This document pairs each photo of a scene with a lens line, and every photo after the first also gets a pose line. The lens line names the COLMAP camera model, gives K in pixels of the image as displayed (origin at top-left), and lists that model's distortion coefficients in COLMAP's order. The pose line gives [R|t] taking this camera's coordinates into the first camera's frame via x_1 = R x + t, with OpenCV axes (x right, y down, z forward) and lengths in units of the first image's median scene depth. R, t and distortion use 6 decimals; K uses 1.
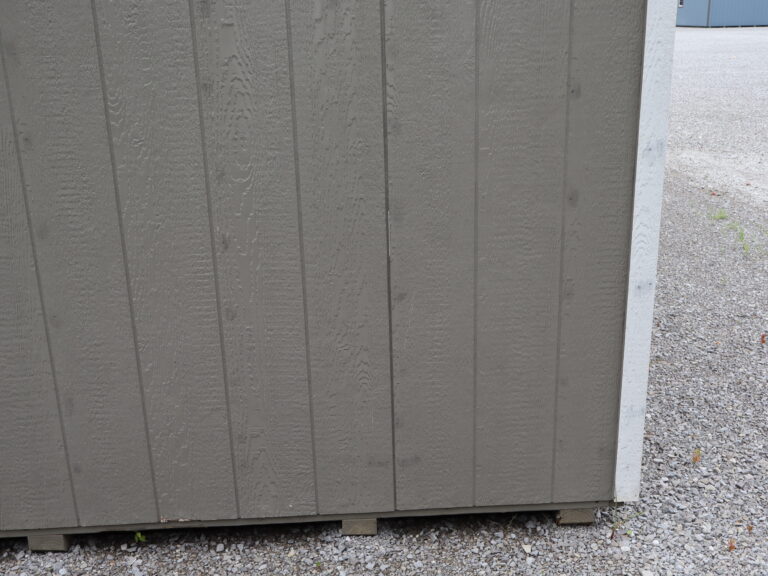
lens RADIAL K [[888.0, 0, 384.0], [0, 888.0, 288.0], [0, 0, 1]] dist [0.020493, 0.009762]
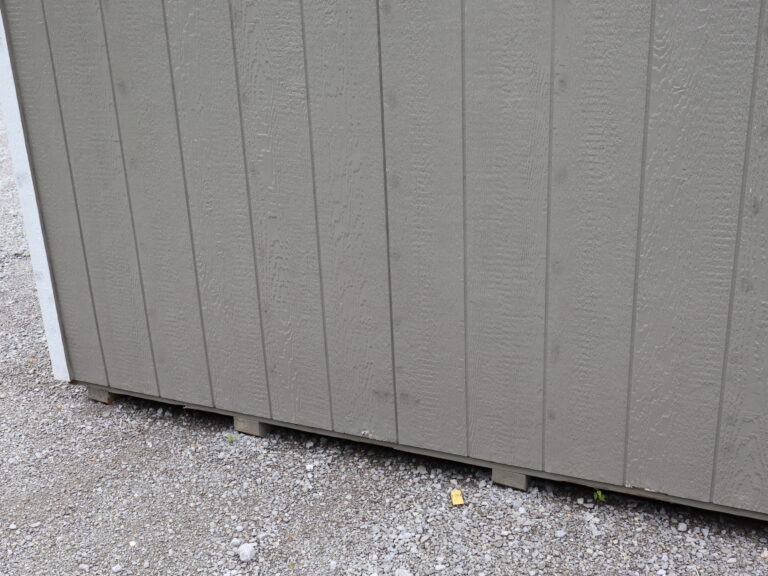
lens RADIAL K [[888.0, 0, 384.0], [0, 888.0, 288.0], [0, 0, 1]] dist [0.020493, 0.009762]
pose [[0.901732, 0.144475, -0.407438, -0.133147], [-0.121335, 0.989200, 0.082228, 0.002047], [0.414918, -0.024711, 0.909523, 0.017637]]
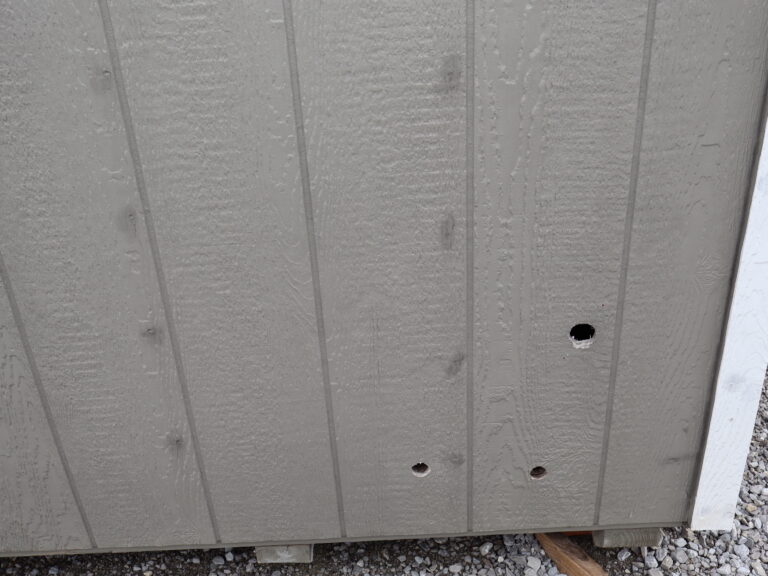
lens RADIAL K [[888.0, 0, 384.0], [0, 888.0, 288.0], [0, 0, 1]] dist [0.020493, 0.009762]
pose [[0.999292, -0.006309, -0.037081, -0.204062], [0.014511, 0.974179, 0.225310, -0.037310], [0.034702, -0.225689, 0.973581, 0.466359]]
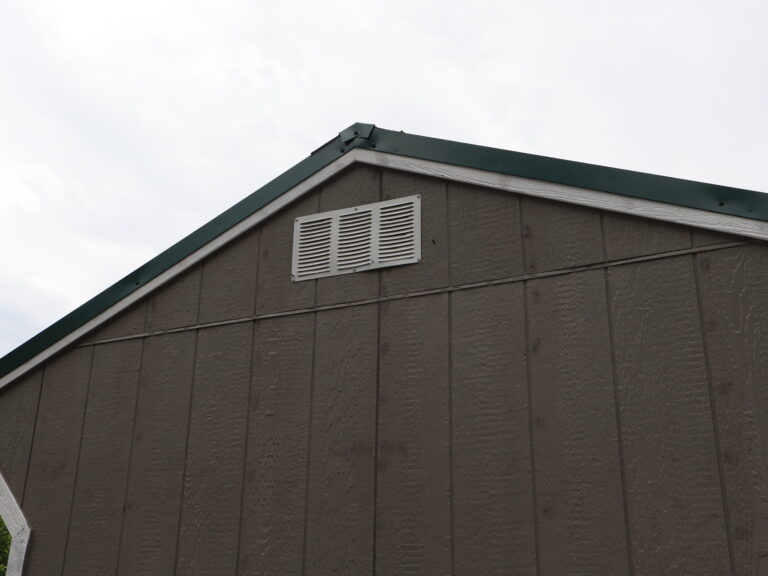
lens RADIAL K [[888.0, 0, 384.0], [0, 888.0, 288.0], [0, 0, 1]] dist [0.020493, 0.009762]
pose [[0.880882, -0.135826, -0.453429, -0.050429], [-0.190570, 0.775105, -0.602408, 0.551992], [0.433278, 0.617060, 0.656892, 0.175222]]
